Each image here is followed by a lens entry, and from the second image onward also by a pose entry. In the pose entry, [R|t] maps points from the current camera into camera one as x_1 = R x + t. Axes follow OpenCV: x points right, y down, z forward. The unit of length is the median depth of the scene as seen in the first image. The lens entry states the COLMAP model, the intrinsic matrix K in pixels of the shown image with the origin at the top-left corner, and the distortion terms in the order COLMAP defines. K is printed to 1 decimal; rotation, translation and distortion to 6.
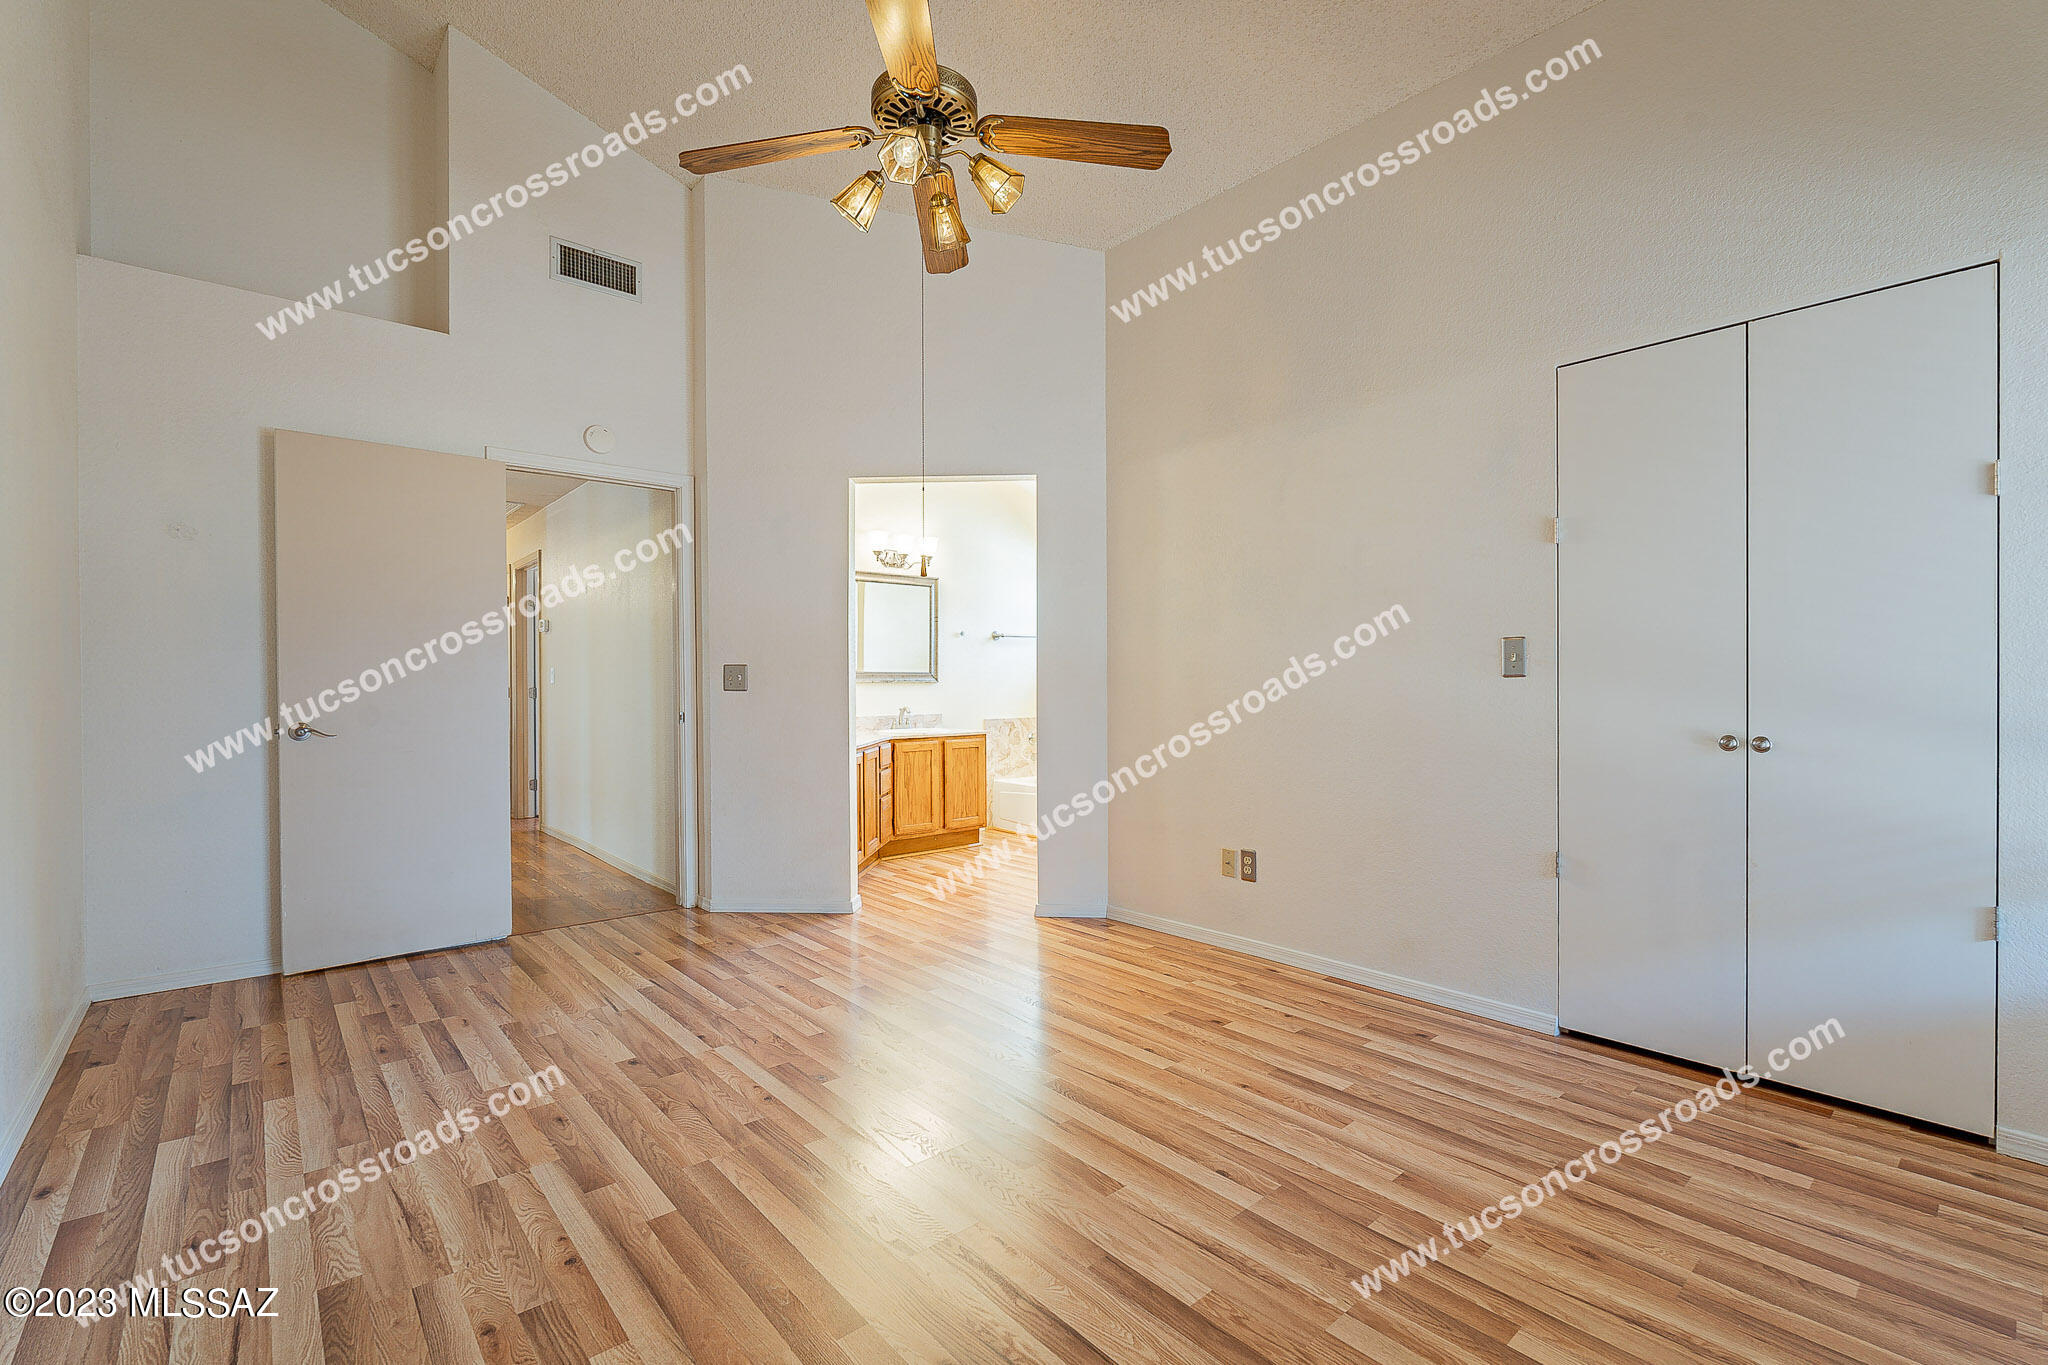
lens RADIAL K [[900.8, 0, 1029.5], [0, 900.8, 684.5], [0, 0, 1]] dist [-0.009909, 0.001875]
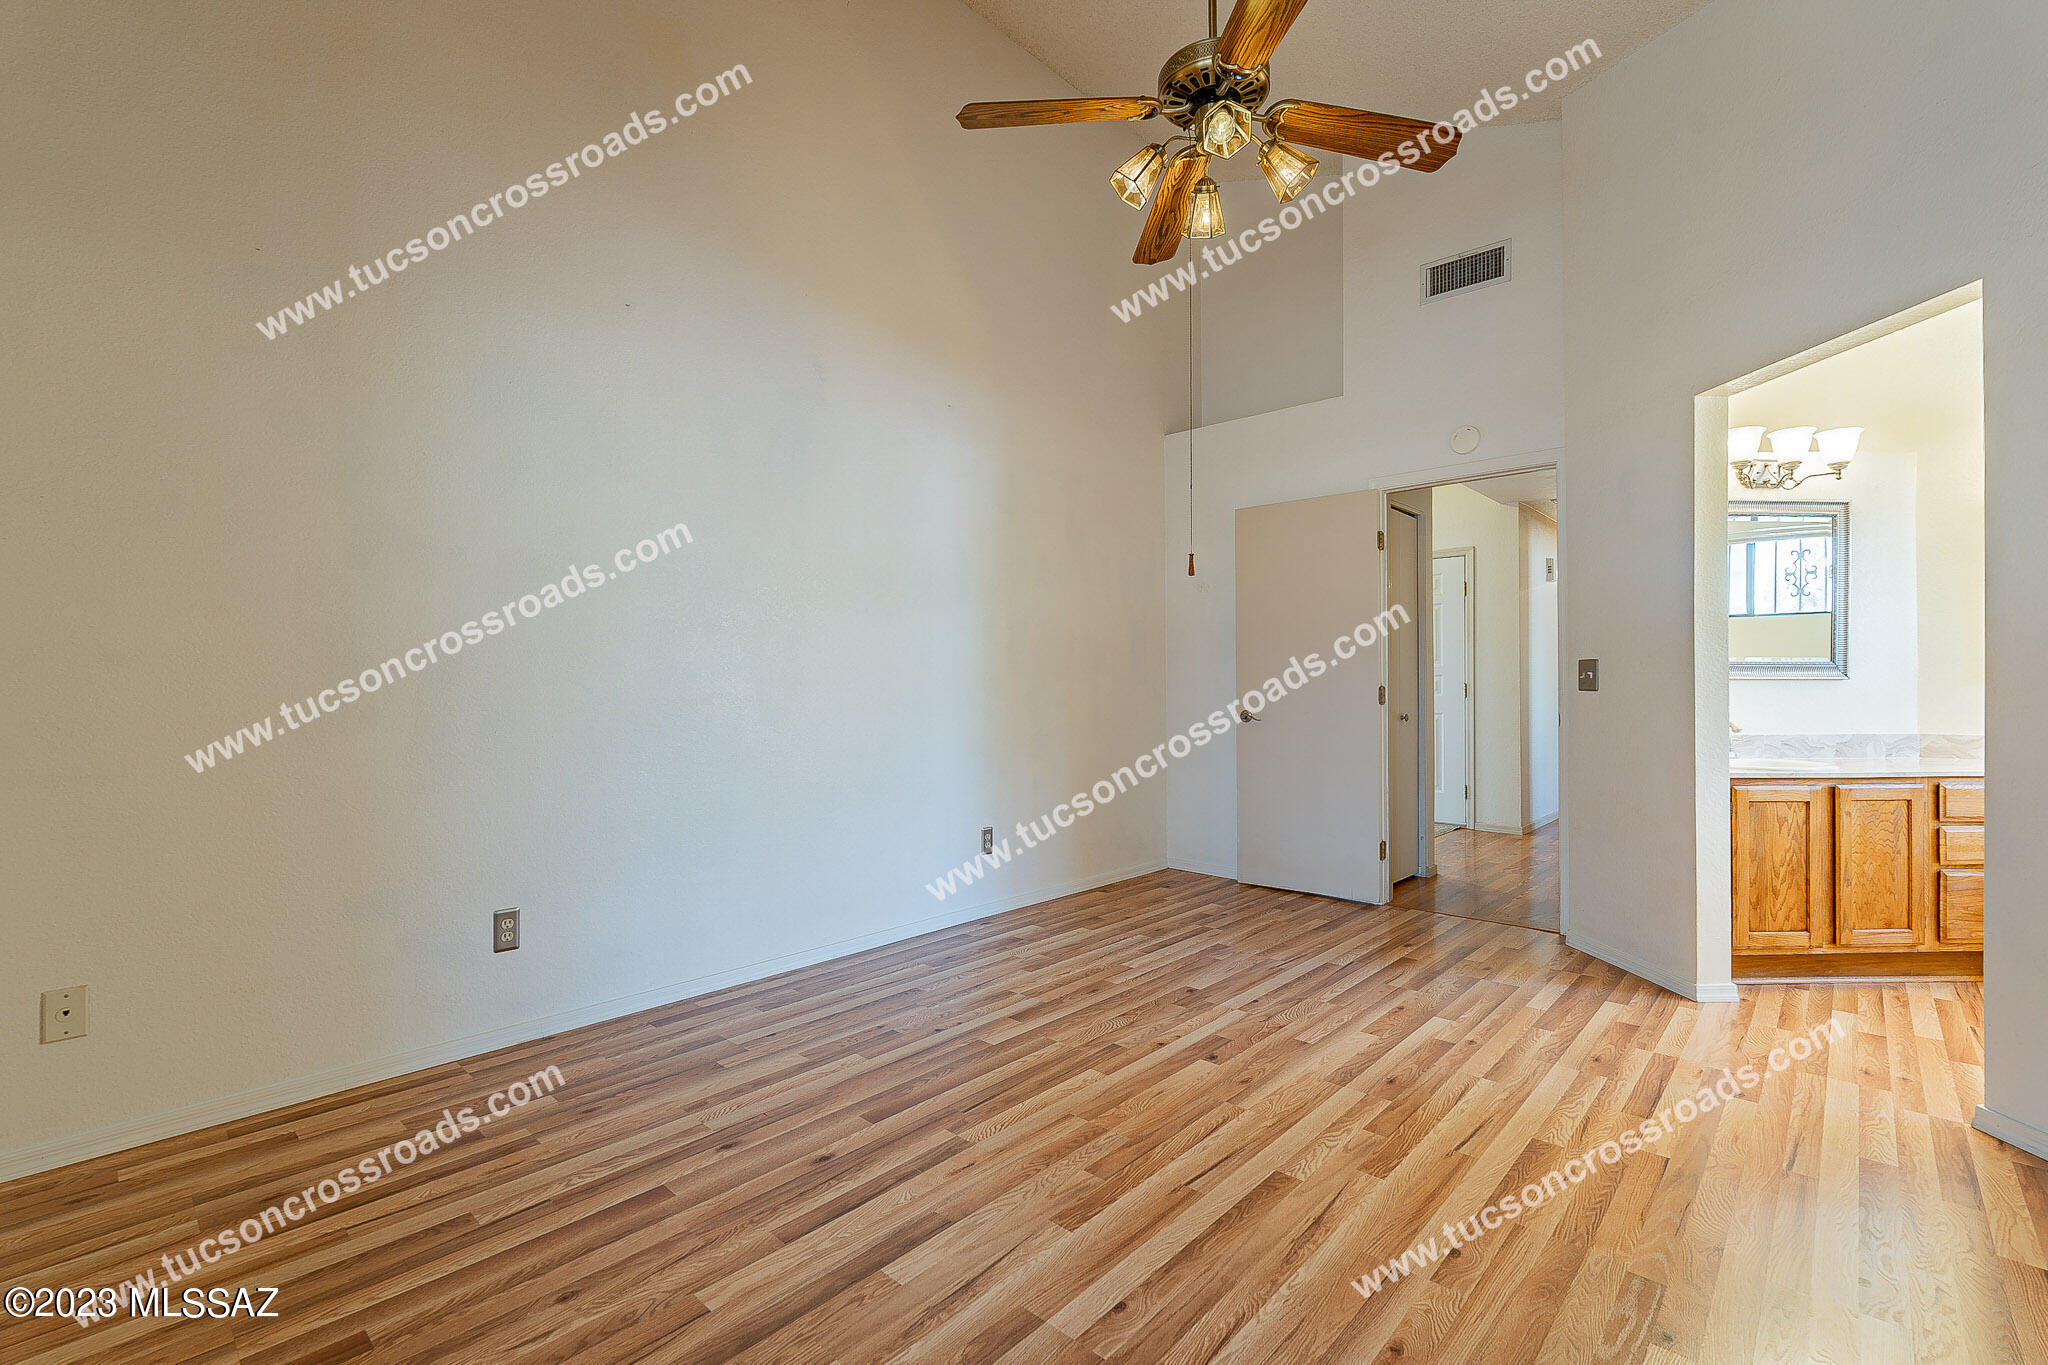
lens RADIAL K [[900.8, 0, 1021.3], [0, 900.8, 688.6], [0, 0, 1]] dist [-0.009909, 0.001875]
pose [[0.099110, 0.008043, -0.995044, 0.671941], [0.001315, 0.999965, 0.008214, -0.004014], [0.995076, -0.002123, 0.099096, 0.569864]]
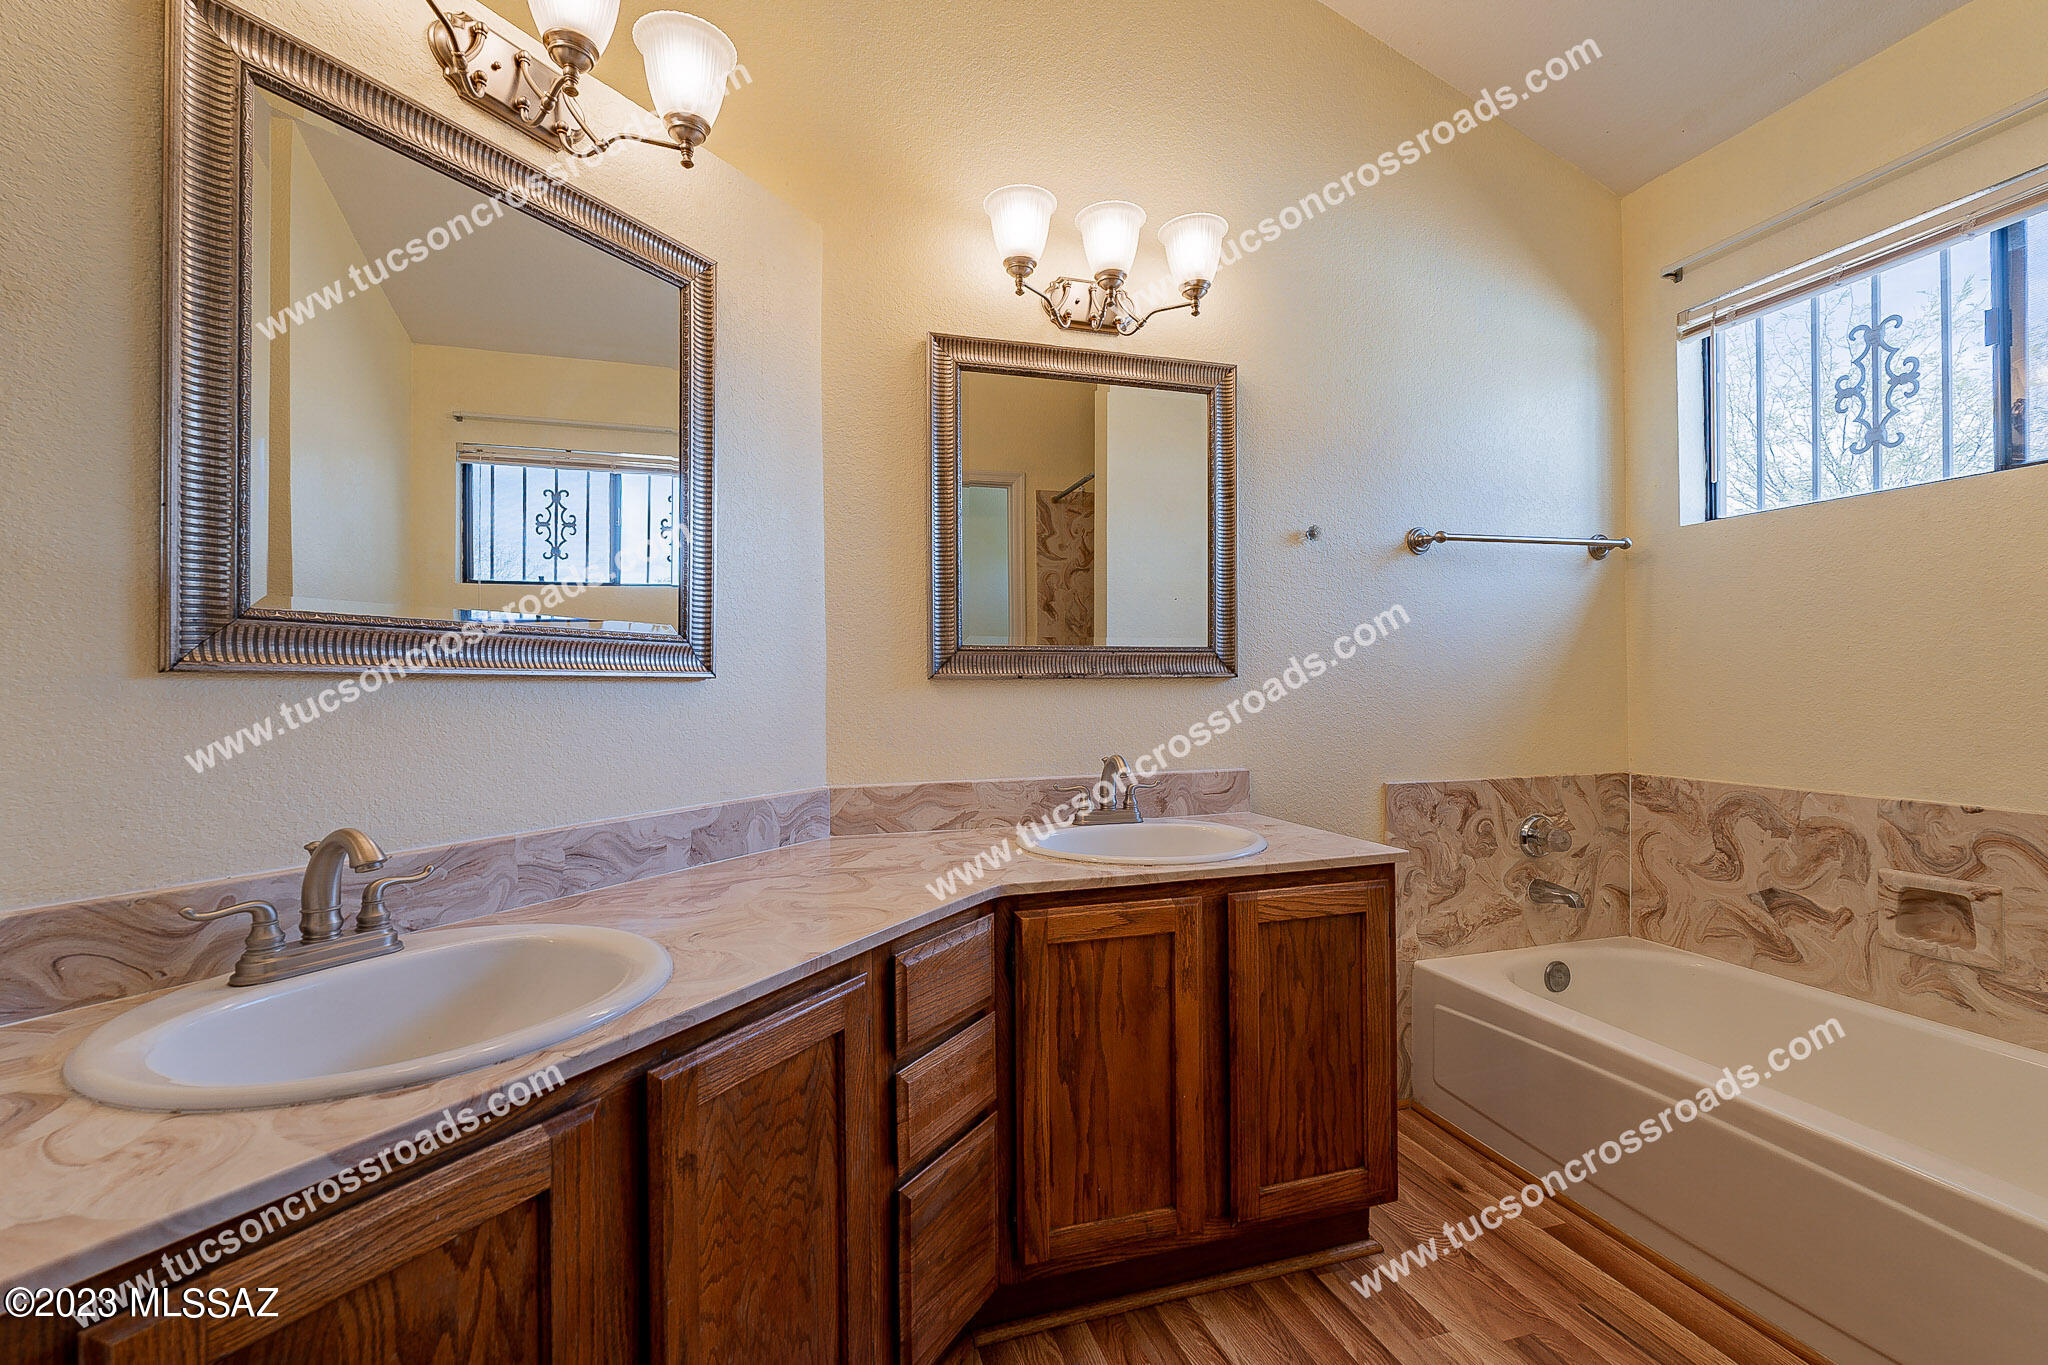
lens RADIAL K [[900.8, 0, 1029.4], [0, 900.8, 679.9], [0, 0, 1]] dist [-0.009909, 0.001875]
pose [[0.912339, -0.007280, -0.409372, -0.075289], [0.004863, 0.999964, -0.006945, 0.001035], [0.409408, 0.004345, 0.912341, 1.443452]]
